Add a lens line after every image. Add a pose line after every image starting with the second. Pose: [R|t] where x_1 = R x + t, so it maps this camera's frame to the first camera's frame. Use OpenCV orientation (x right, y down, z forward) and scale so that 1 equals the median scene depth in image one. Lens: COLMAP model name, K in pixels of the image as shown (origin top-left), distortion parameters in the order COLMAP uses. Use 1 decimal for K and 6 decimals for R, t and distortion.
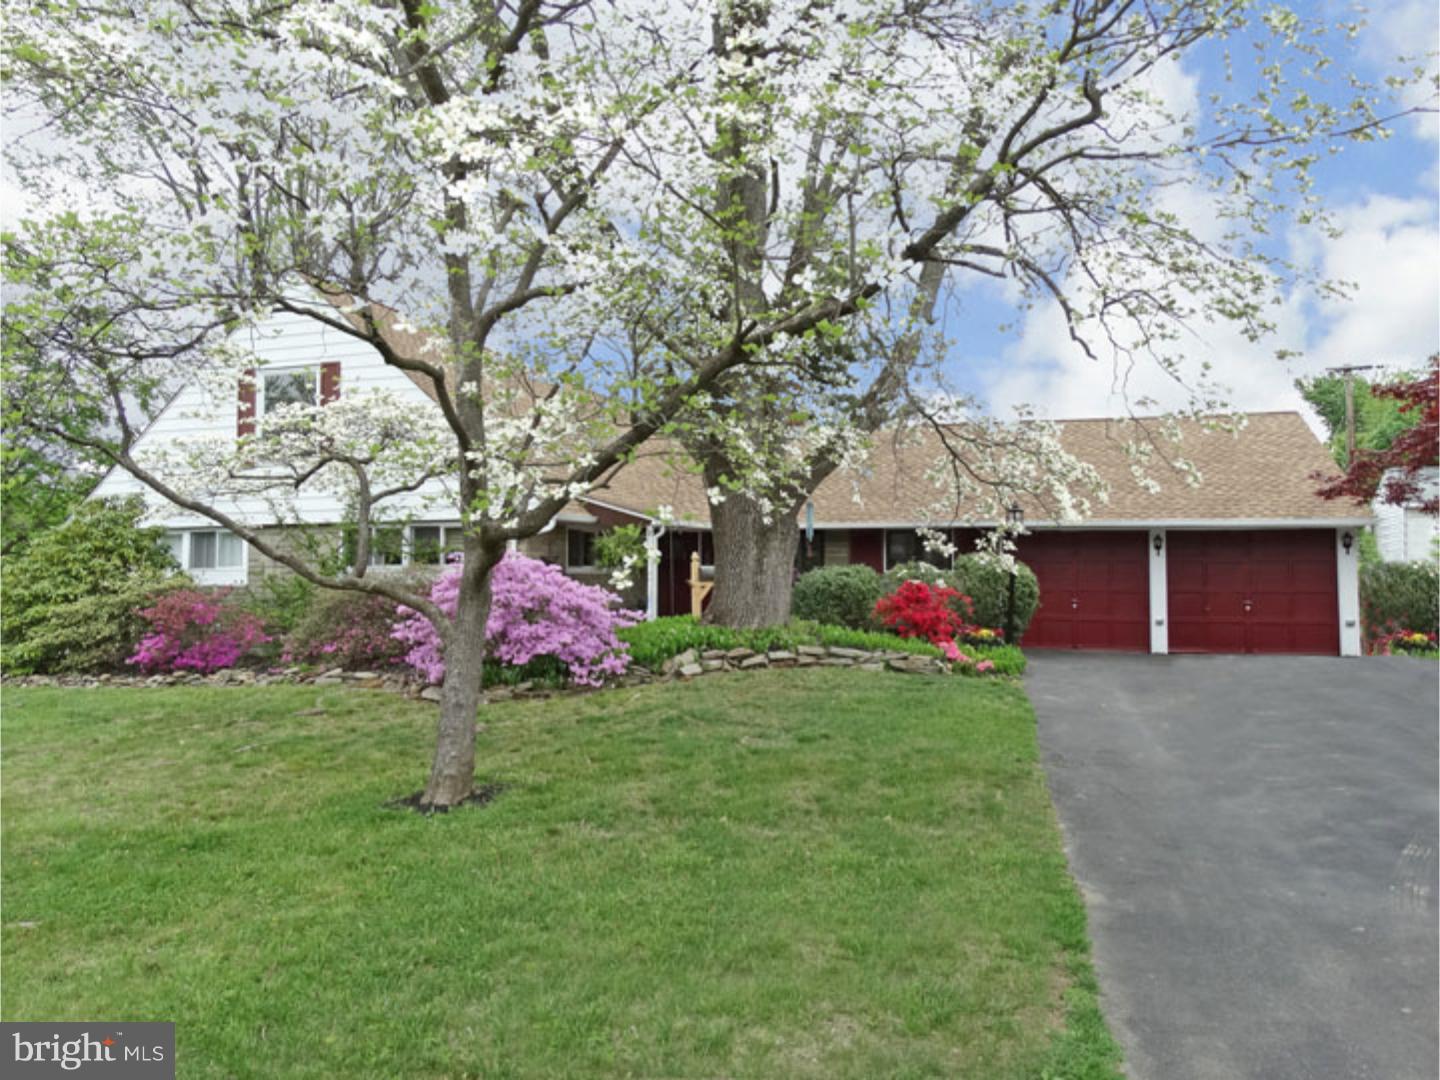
lens RADIAL K [[1039.3, 0, 725.2], [0, 1039.3, 526.7], [0, 0, 1]] dist [0.008349, 0.007791]
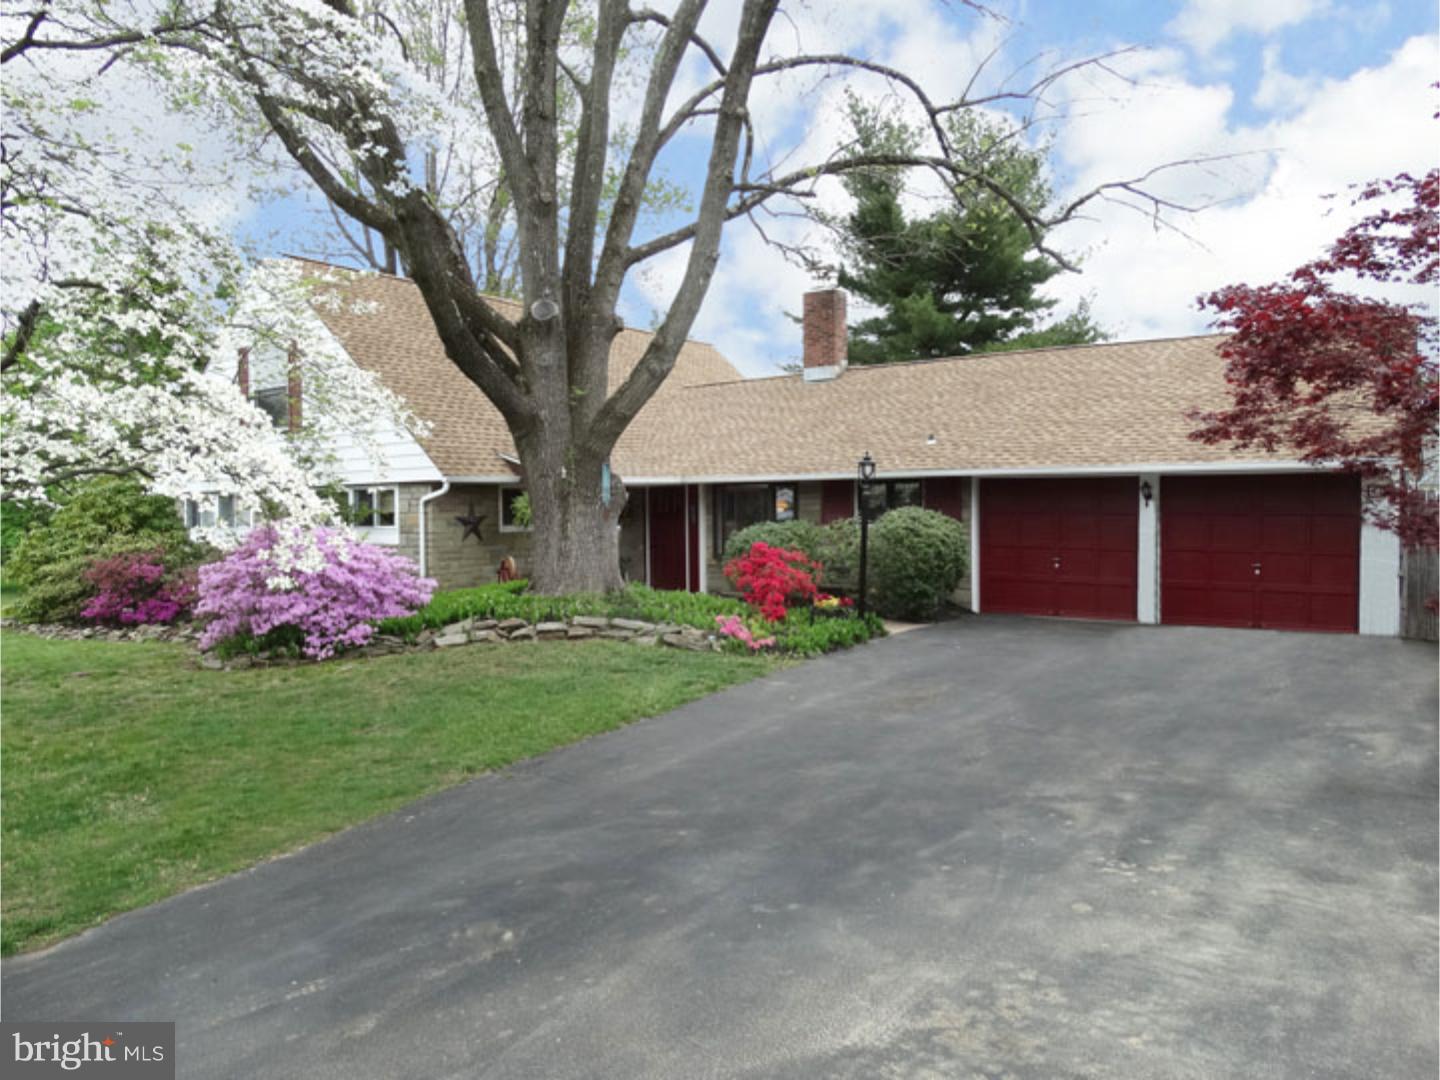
lens RADIAL K [[1042.1, 0, 720.0], [0, 1042.1, 540.0], [0, 0, 1]] dist [0.072312, 0.000942]
pose [[0.948530, -0.000976, -0.316685, 0.500452], [0.025799, 0.996910, 0.074200, -0.023083], [0.315634, -0.078551, 0.945624, 0.142556]]
